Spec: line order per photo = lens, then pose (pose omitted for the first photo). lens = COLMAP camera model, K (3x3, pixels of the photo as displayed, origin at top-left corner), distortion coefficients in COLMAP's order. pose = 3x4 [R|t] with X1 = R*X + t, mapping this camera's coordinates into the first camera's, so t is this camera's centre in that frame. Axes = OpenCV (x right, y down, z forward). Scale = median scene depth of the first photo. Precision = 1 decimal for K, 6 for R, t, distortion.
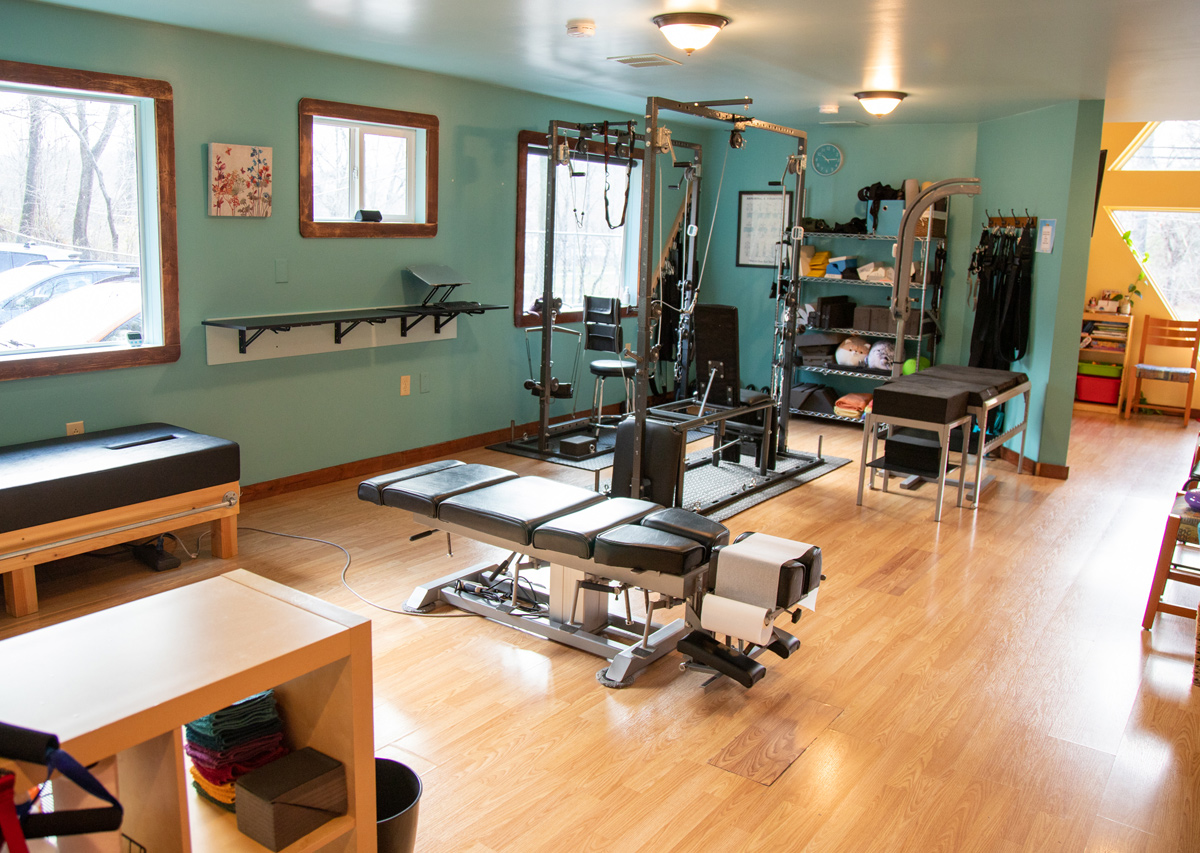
lens RADIAL K [[952.7, 0, 656.6], [0, 952.7, 429.4], [0, 0, 1]] dist [-0.194063, 0.219787]
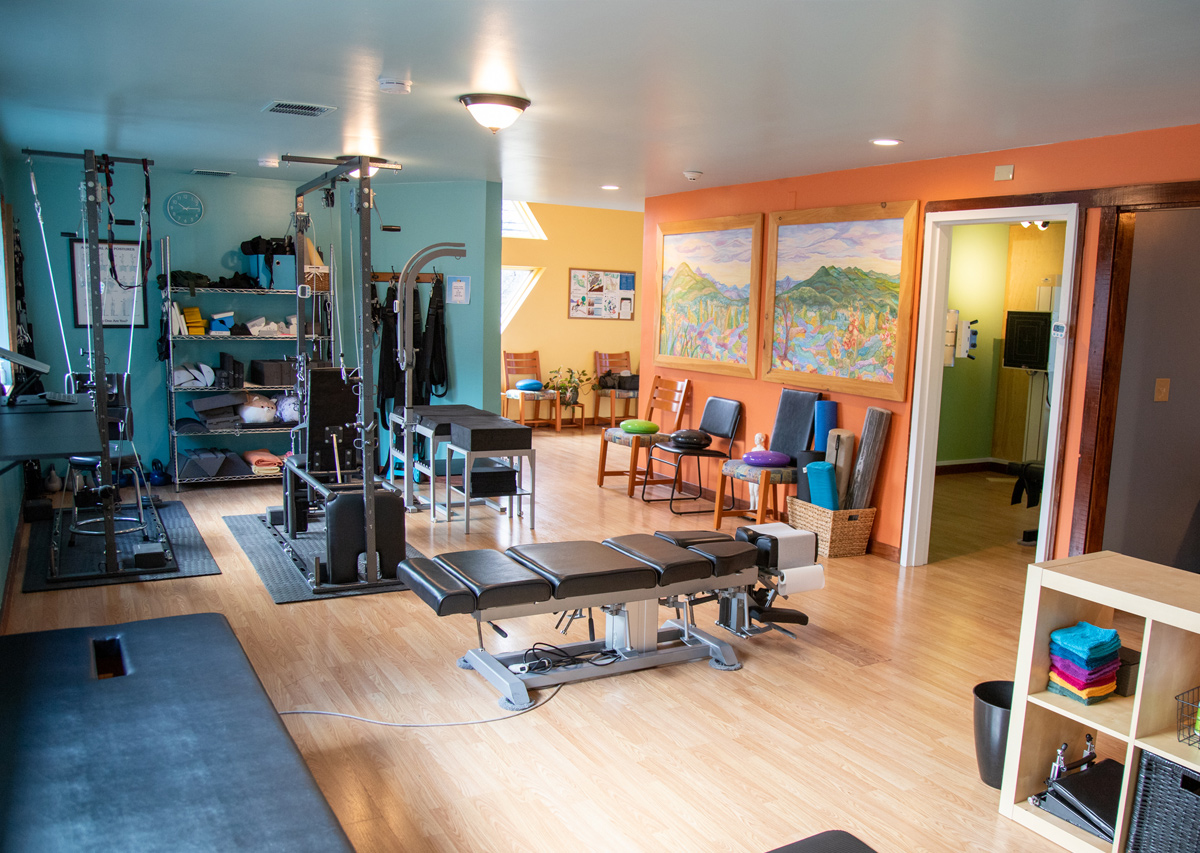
lens RADIAL K [[952.7, 0, 656.6], [0, 952.7, 429.4], [0, 0, 1]] dist [-0.194063, 0.219787]
pose [[0.427453, -0.133995, 0.894052, -0.643030], [0.164186, 0.984015, 0.068980, -0.079097], [-0.889003, 0.117305, 0.442620, 0.276189]]
